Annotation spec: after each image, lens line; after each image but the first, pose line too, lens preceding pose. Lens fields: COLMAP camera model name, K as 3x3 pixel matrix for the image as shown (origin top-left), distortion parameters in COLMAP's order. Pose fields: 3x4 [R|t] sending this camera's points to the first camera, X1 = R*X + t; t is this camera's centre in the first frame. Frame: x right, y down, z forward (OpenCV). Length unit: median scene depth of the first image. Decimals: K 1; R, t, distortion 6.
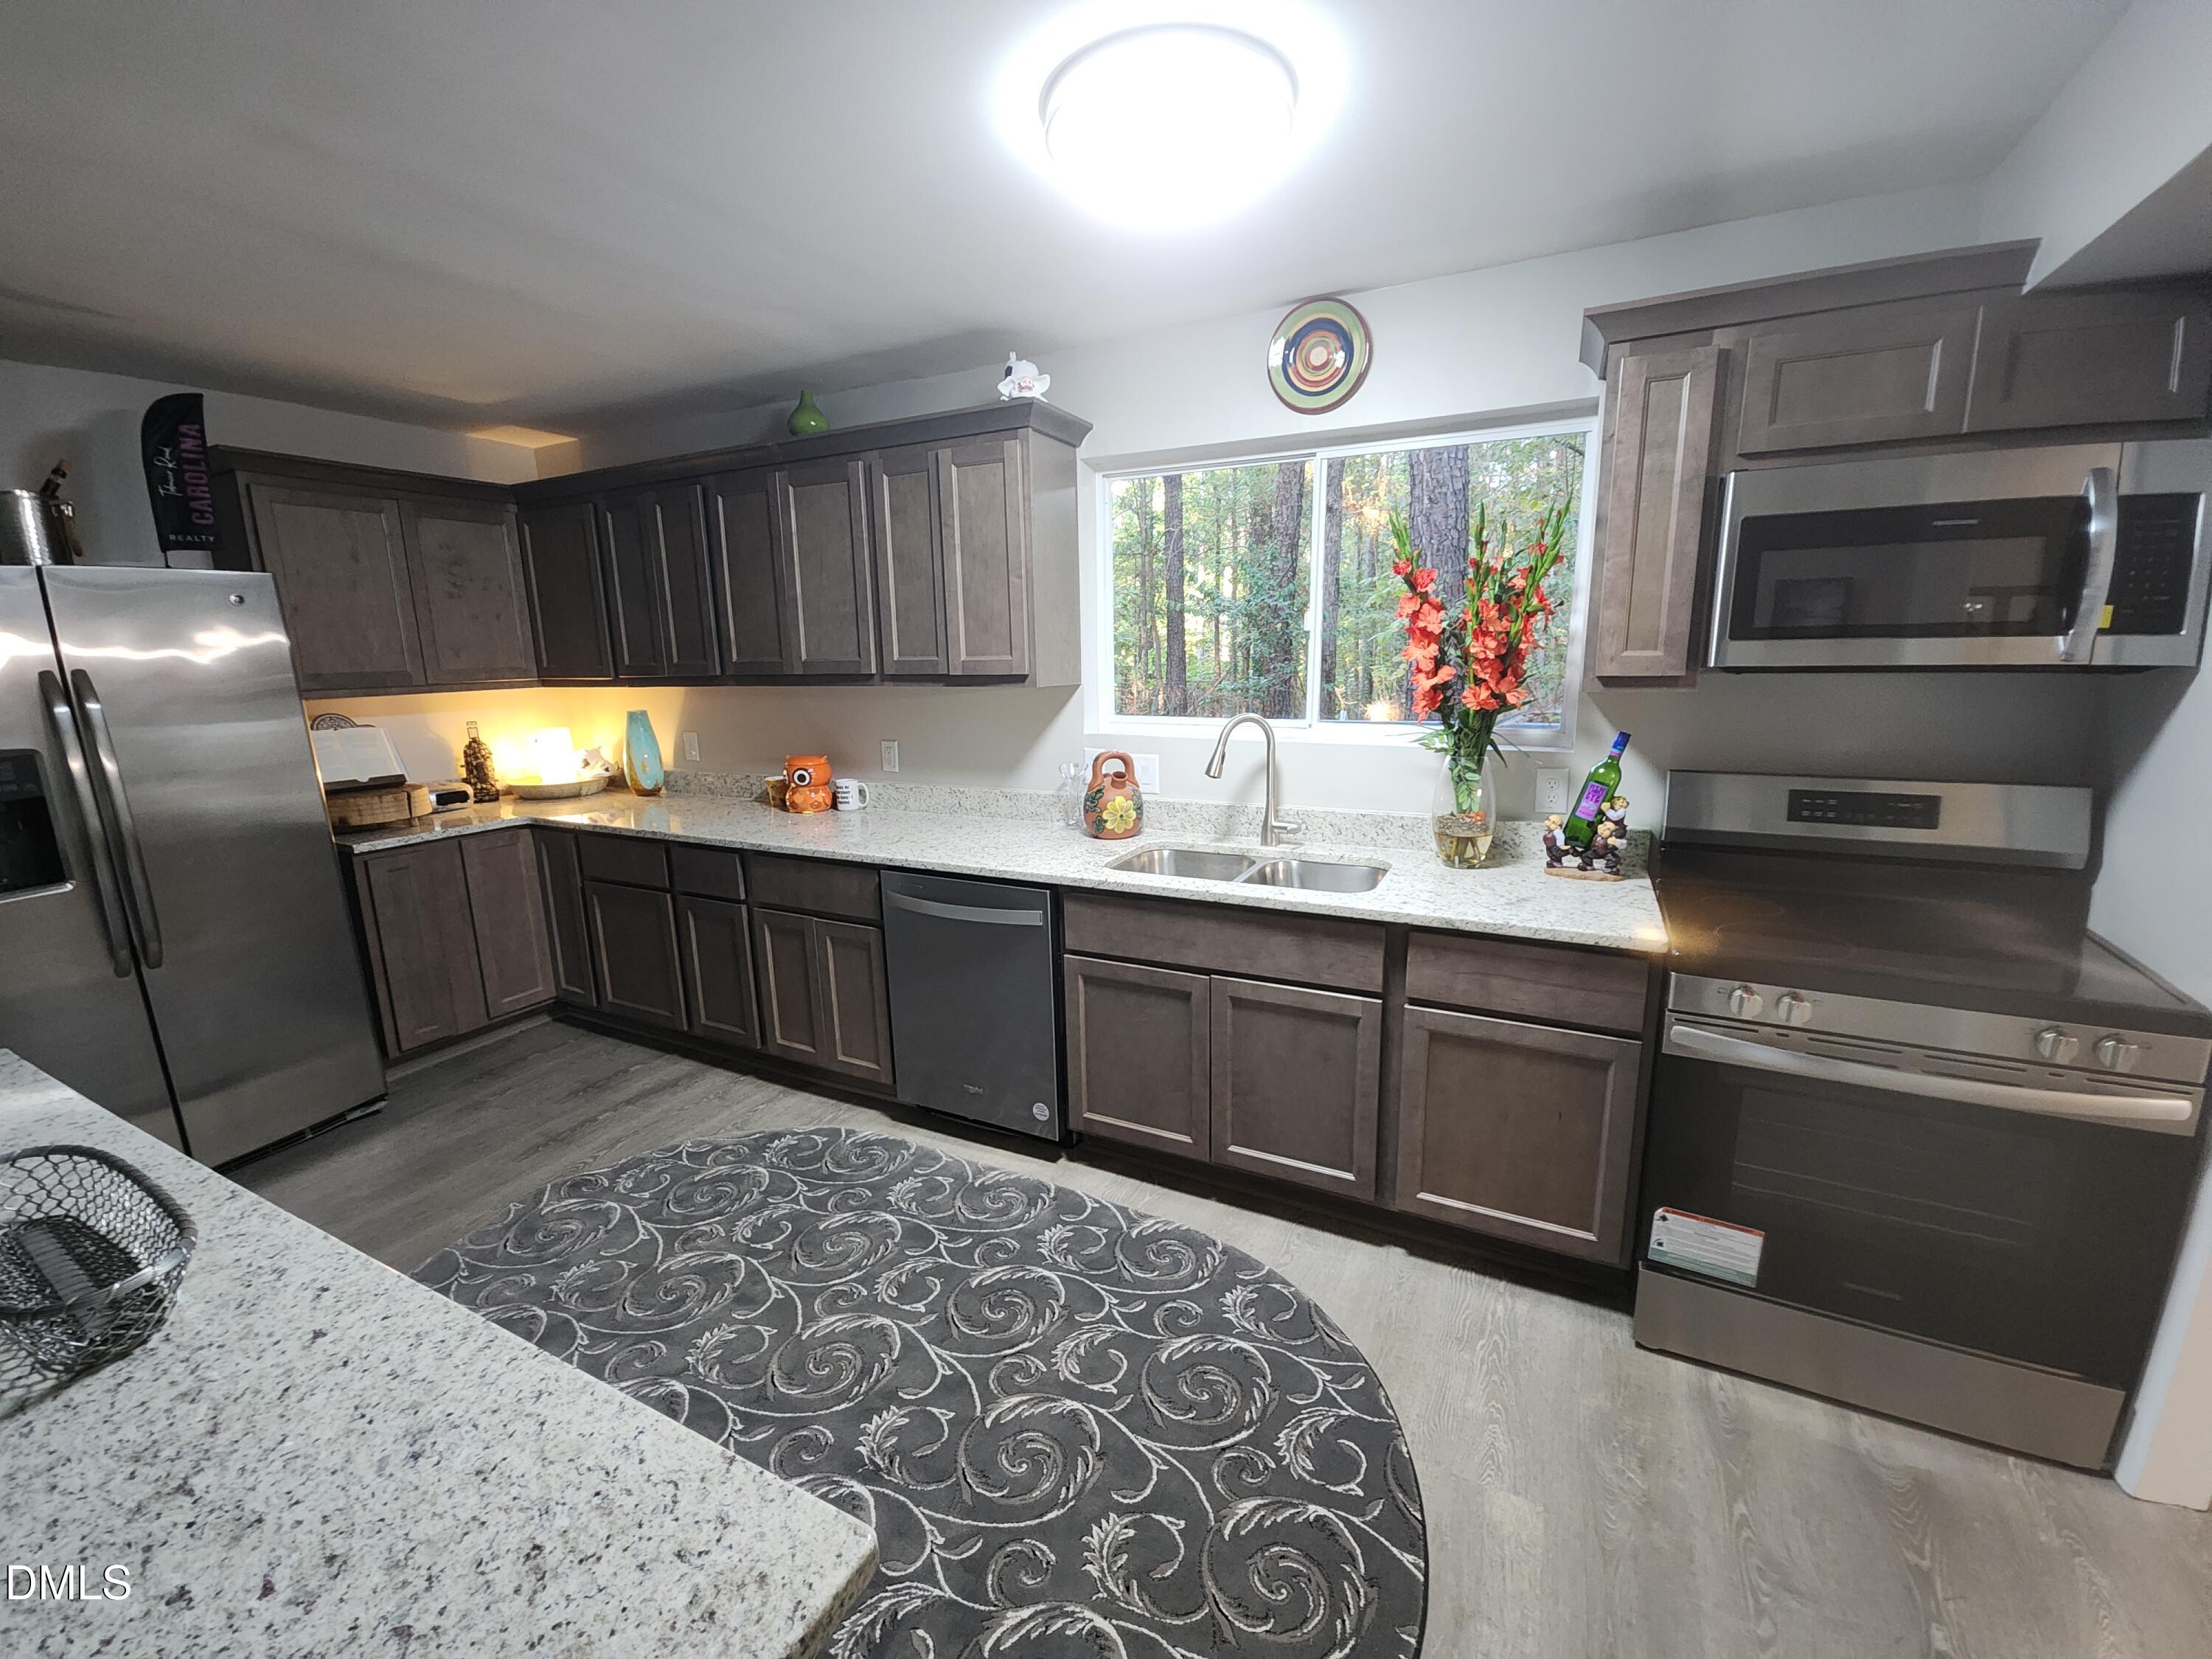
lens RADIAL K [[908.4, 0, 1102.9], [0, 908.4, 835.1], [0, 0, 1]] dist [0.008019, -0.000028]
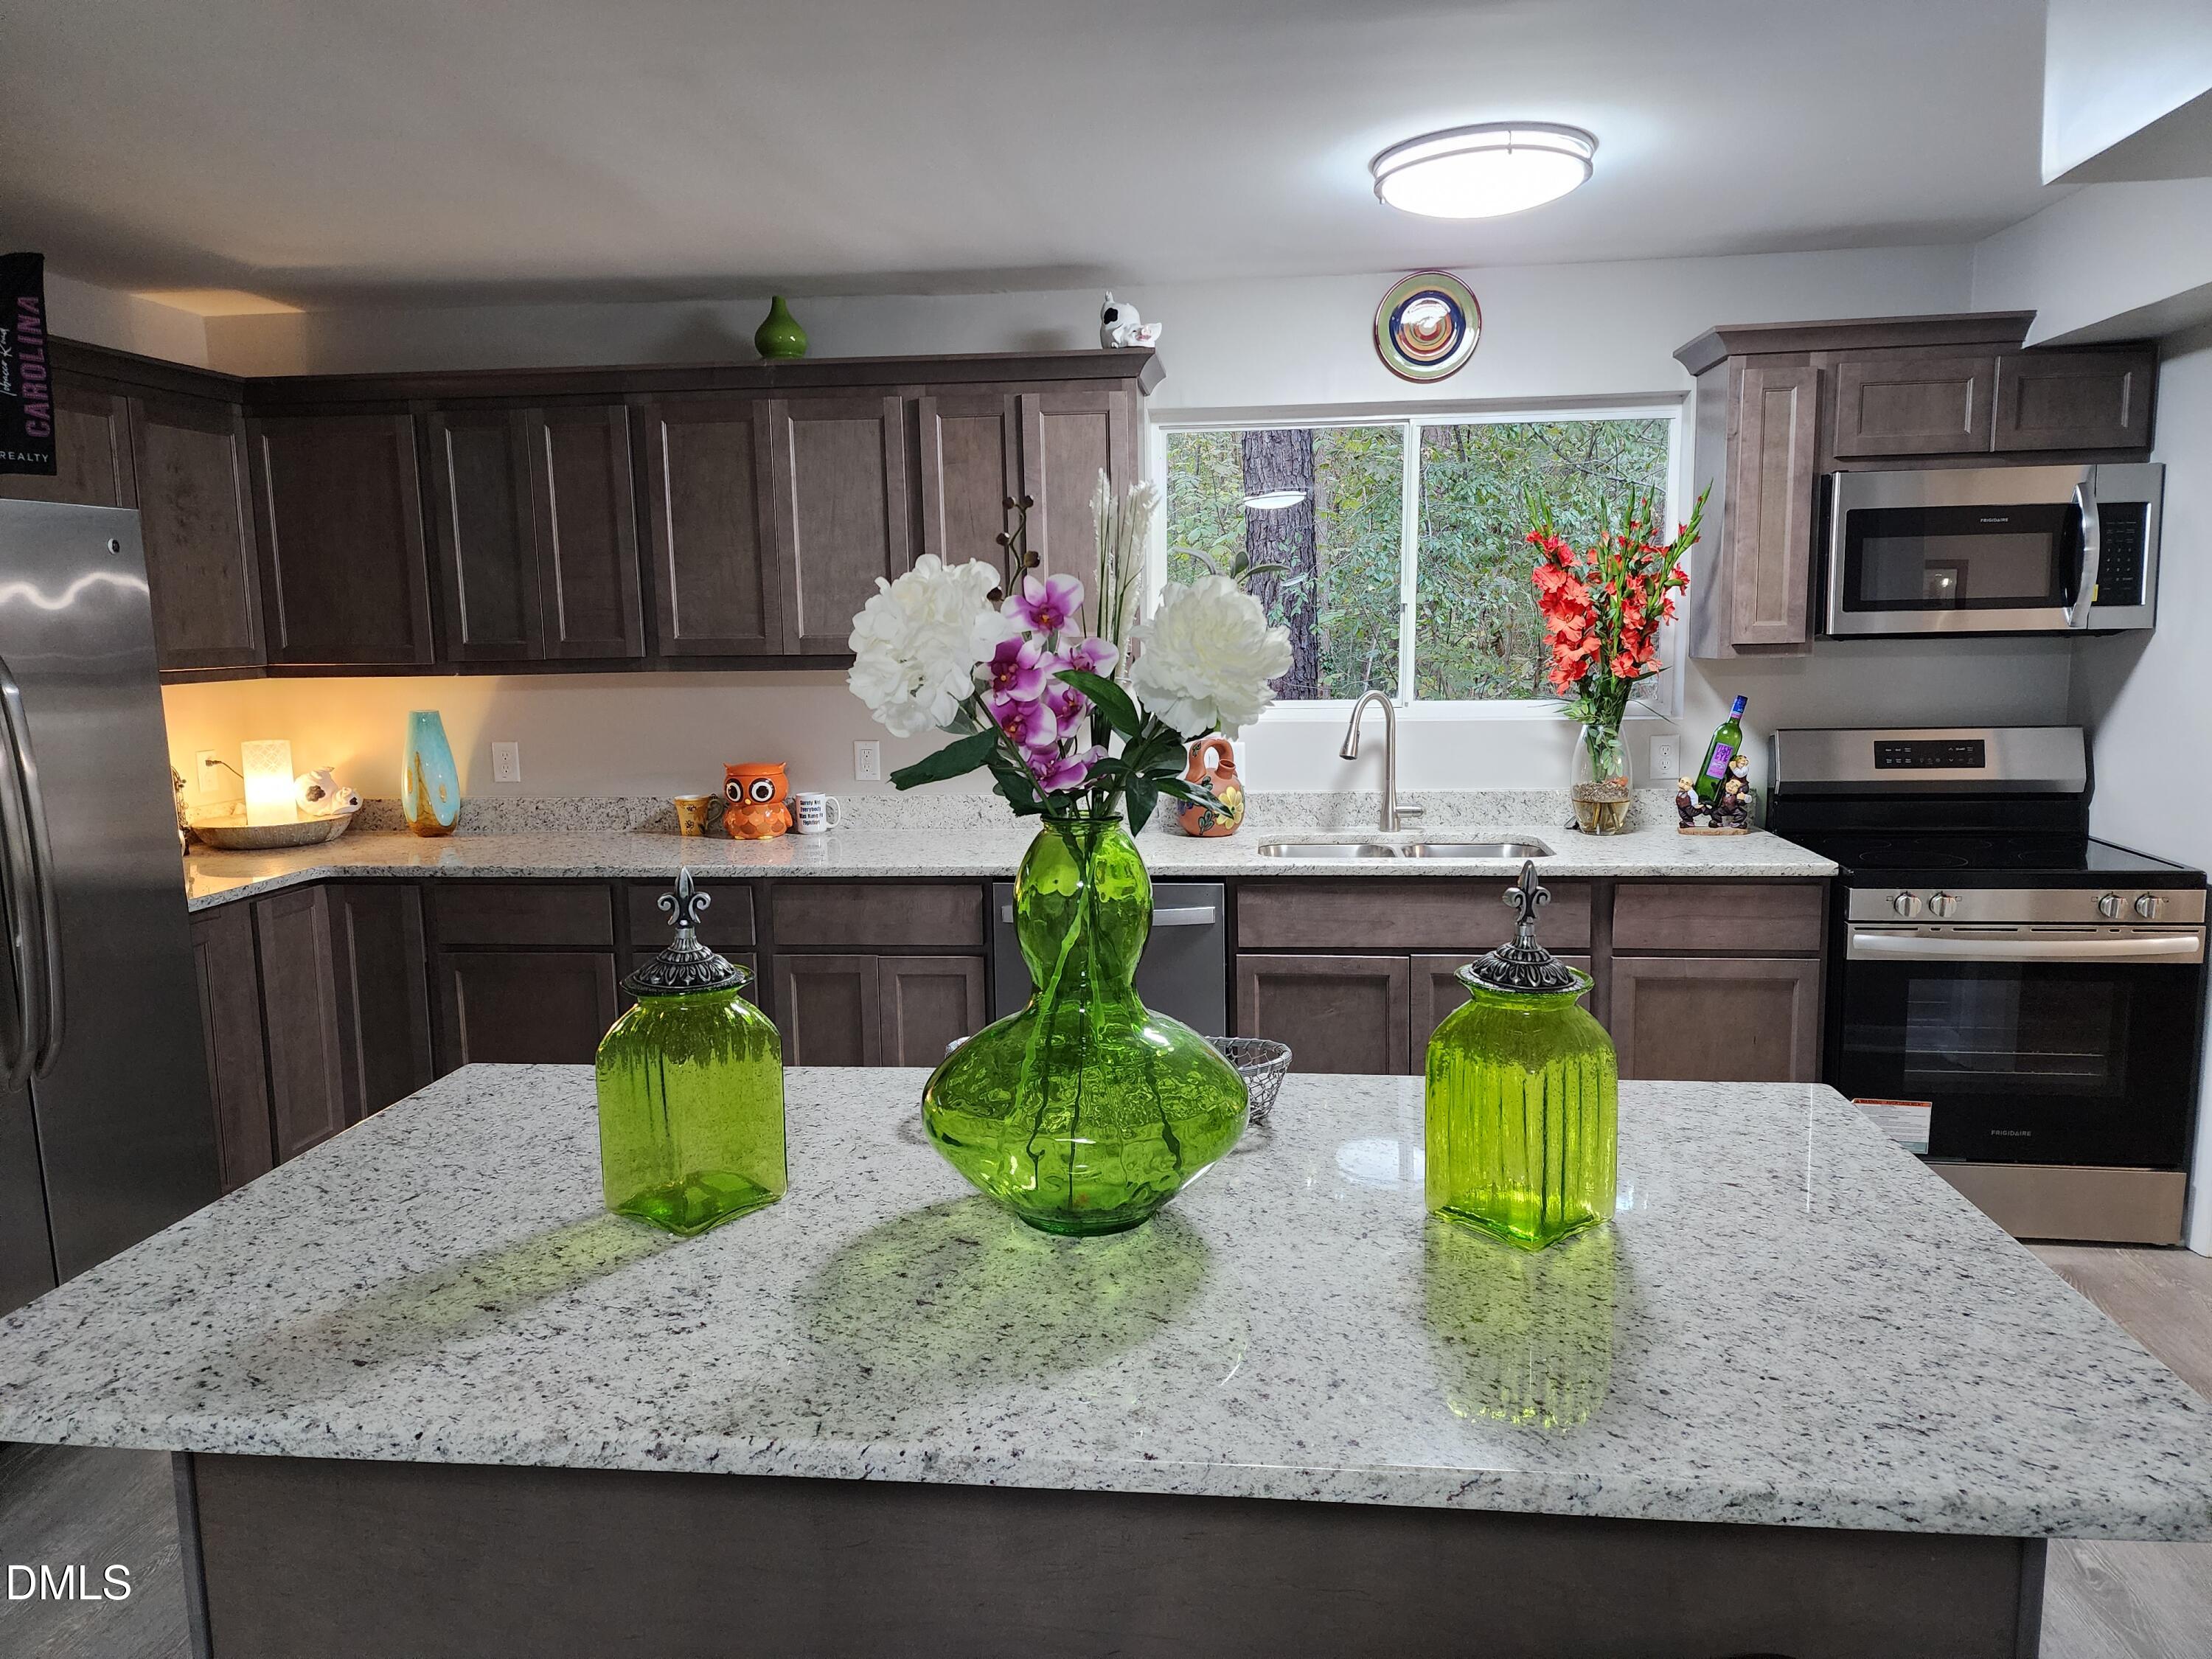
lens RADIAL K [[1498.7, 0, 1112.1], [0, 1498.7, 830.7], [0, 0, 1]] dist [0.056802, -0.007146]
pose [[0.933889, -0.047373, 0.354411, -0.758403], [0.072259, 0.995738, -0.057307, 0.094197], [-0.350185, 0.079127, 0.933332, -0.400093]]
